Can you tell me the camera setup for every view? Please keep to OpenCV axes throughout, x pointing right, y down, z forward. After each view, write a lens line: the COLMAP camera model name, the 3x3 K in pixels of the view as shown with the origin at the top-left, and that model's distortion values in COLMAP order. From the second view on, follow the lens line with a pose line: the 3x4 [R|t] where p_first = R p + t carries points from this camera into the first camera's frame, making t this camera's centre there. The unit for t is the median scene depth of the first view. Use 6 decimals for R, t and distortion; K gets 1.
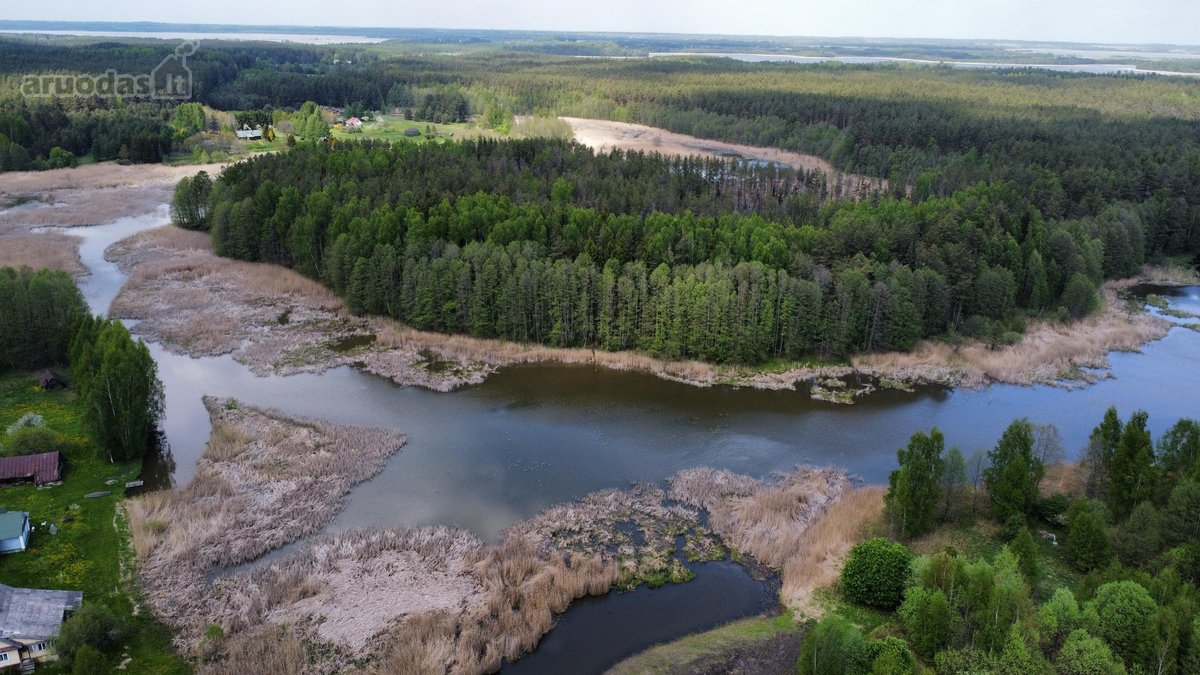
lens RADIAL K [[887.2, 0, 593.1], [0, 887.2, 335.4], [0, 0, 1]] dist [0.000975, 0.010733]
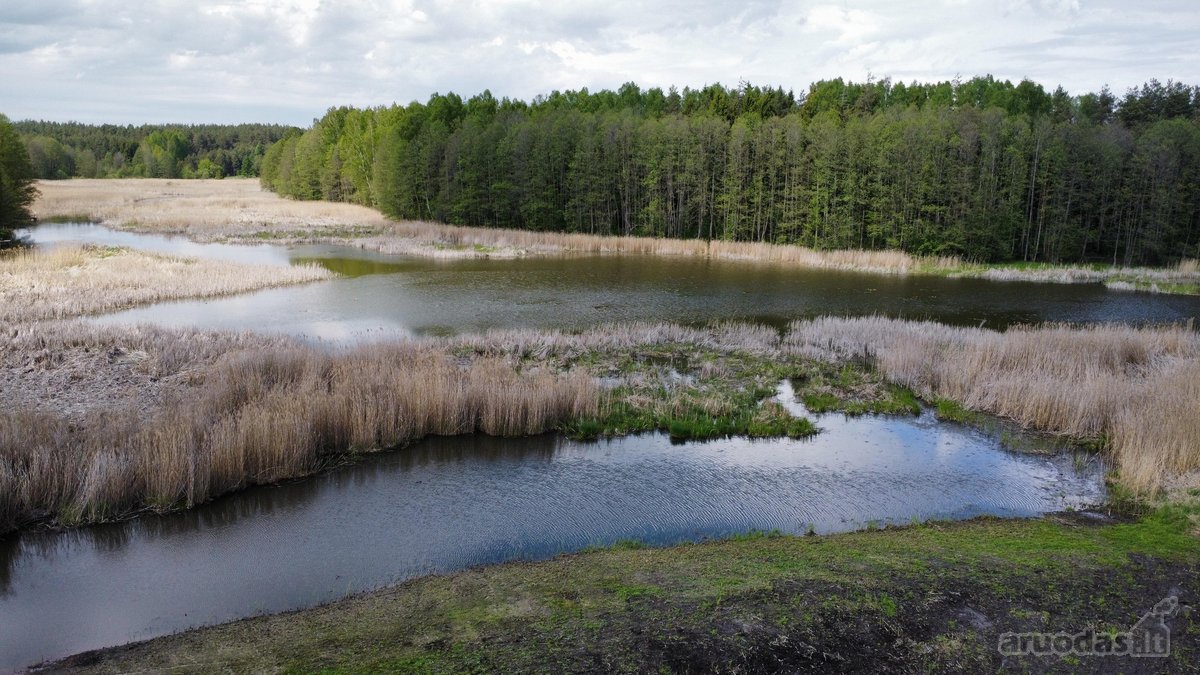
lens RADIAL K [[887.2, 0, 596.3], [0, 887.2, 342.0], [0, 0, 1]] dist [0.000975, 0.010733]
pose [[0.974383, 0.036701, -0.221878, 0.064907], [-0.067095, 0.989104, -0.131041, 0.176534], [0.214651, 0.142571, 0.966229, 0.403775]]
